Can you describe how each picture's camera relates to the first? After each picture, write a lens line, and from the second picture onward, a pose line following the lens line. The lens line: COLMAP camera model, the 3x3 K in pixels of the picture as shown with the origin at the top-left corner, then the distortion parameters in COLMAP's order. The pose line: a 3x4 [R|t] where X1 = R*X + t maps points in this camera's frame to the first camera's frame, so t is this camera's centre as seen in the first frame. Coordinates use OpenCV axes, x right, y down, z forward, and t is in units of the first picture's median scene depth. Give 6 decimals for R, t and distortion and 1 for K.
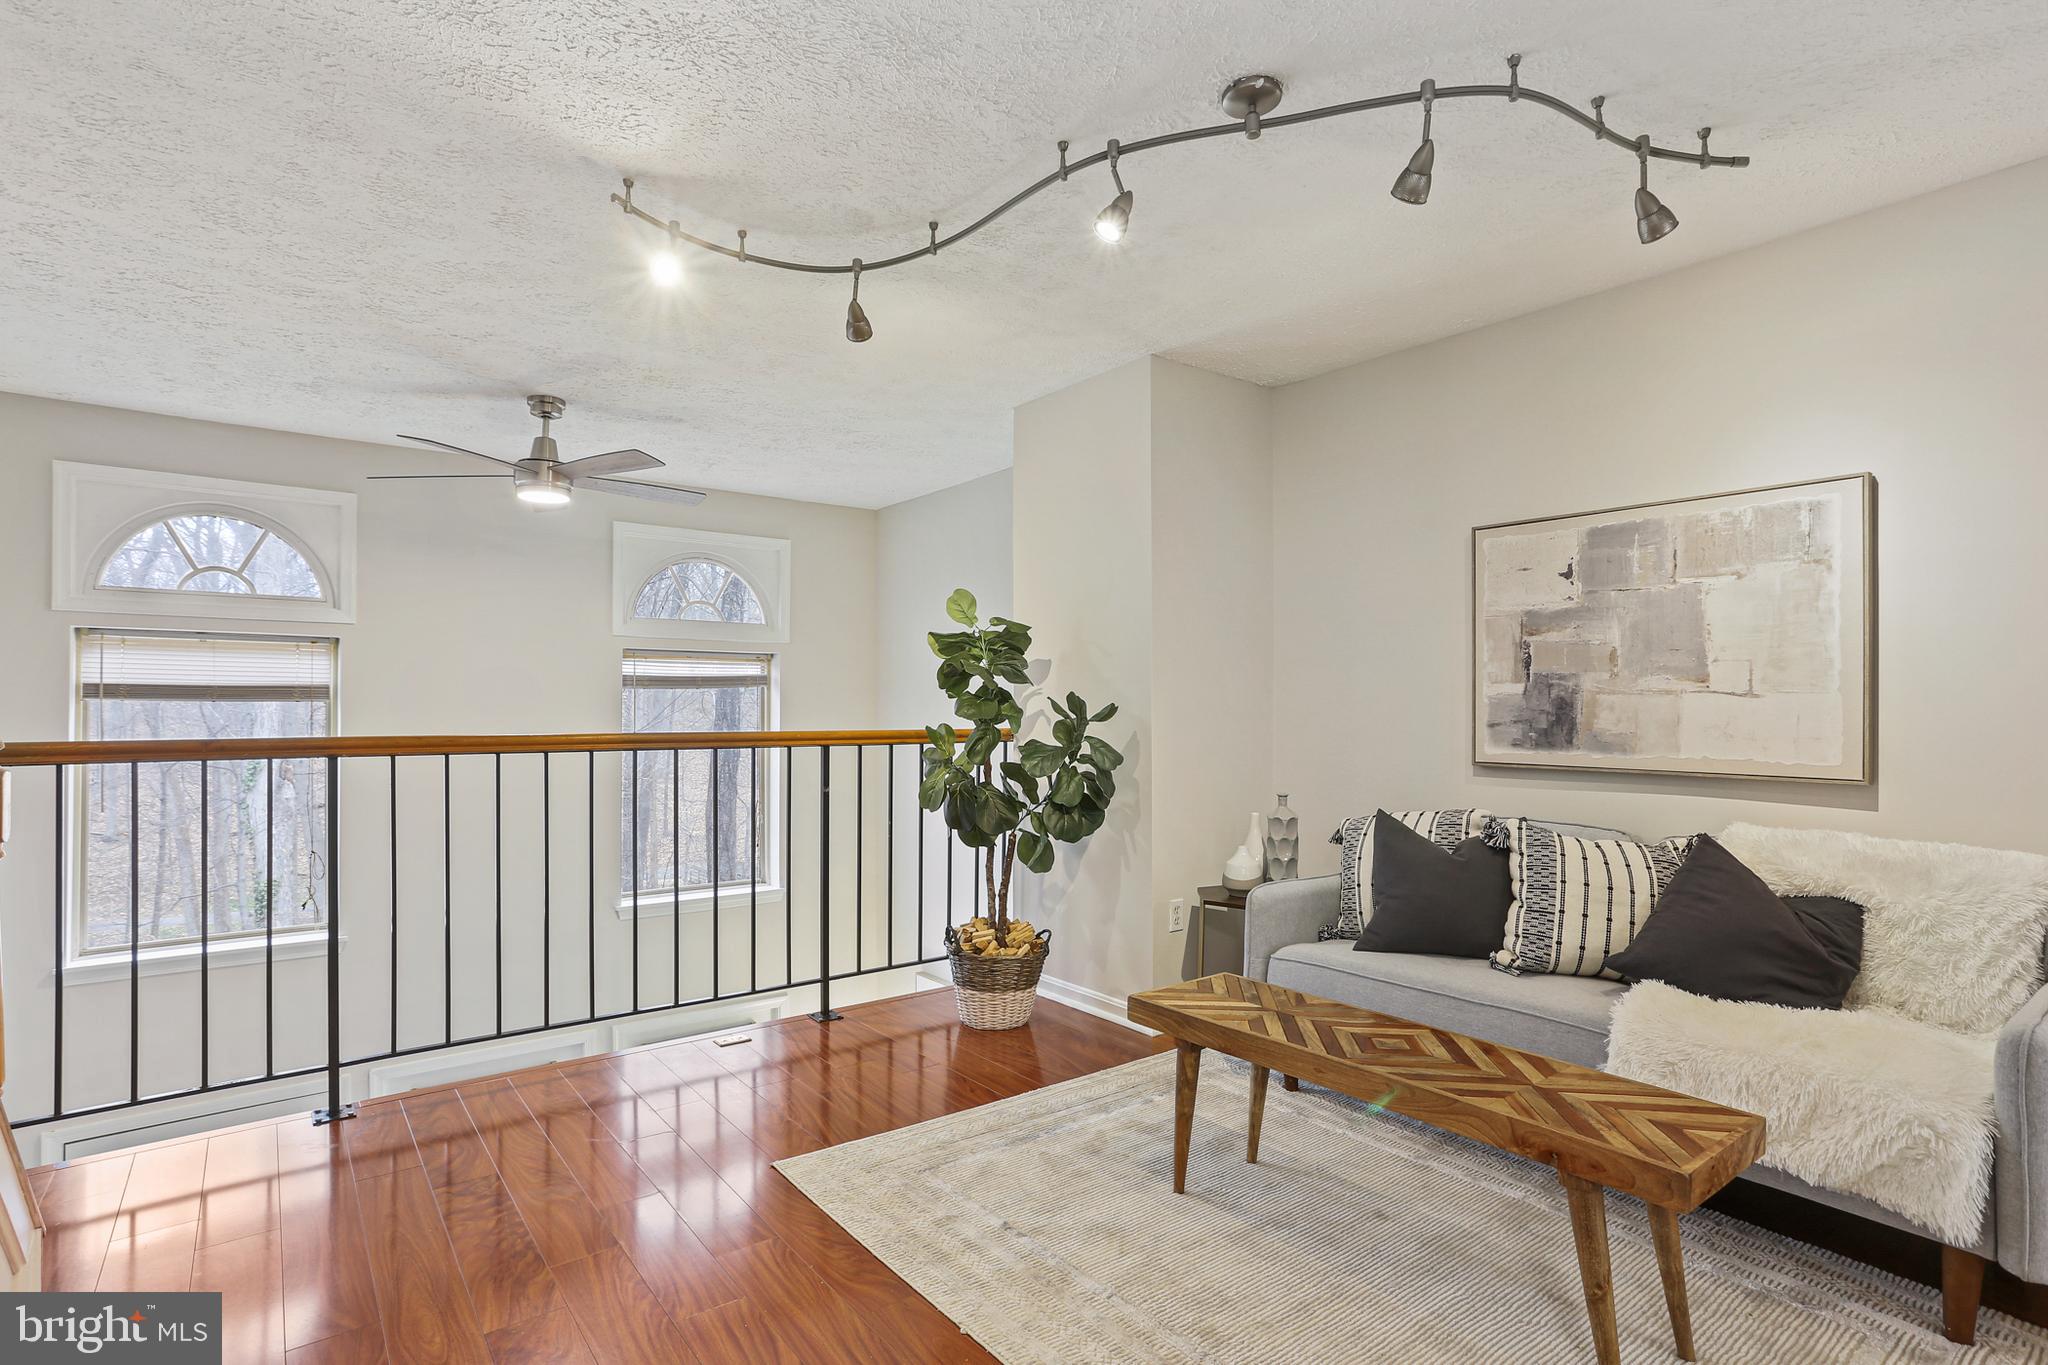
lens RADIAL K [[1008.2, 0, 1015.8], [0, 1008.2, 705.0], [0, 0, 1]] dist [-0.043937, 0.016734]
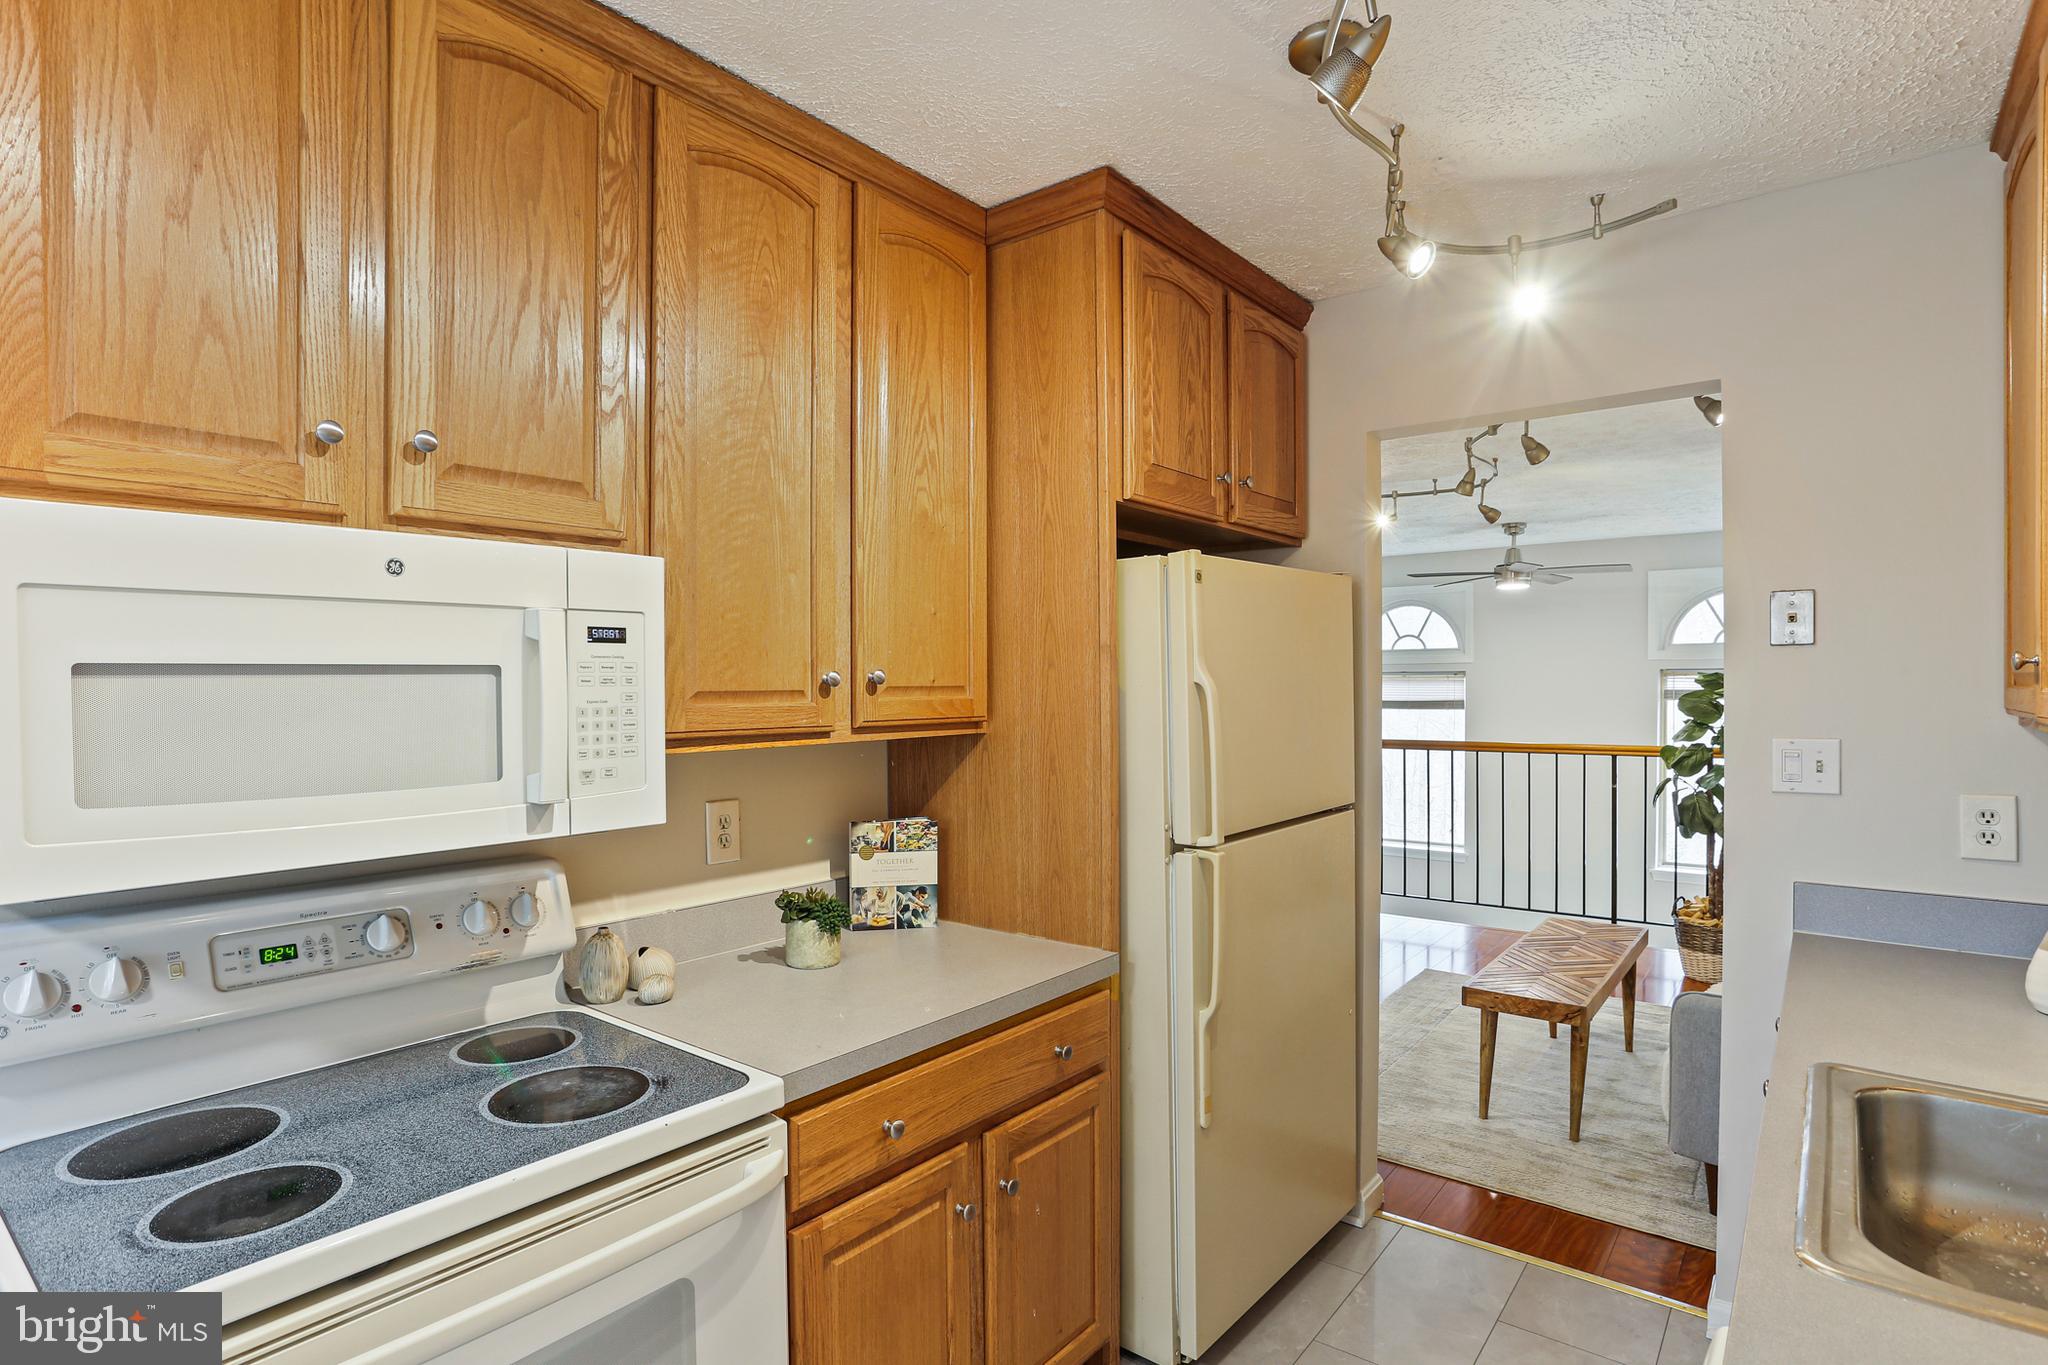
lens RADIAL K [[1045.8, 0, 996.3], [0, 1045.8, 706.2], [0, 0, 1]] dist [-0.040130, 0.008580]
pose [[0.205959, 0.018065, -0.978394, 1.086111], [0.015183, 0.999650, 0.021654, -0.075682], [0.978443, -0.019315, 0.205613, -0.160934]]
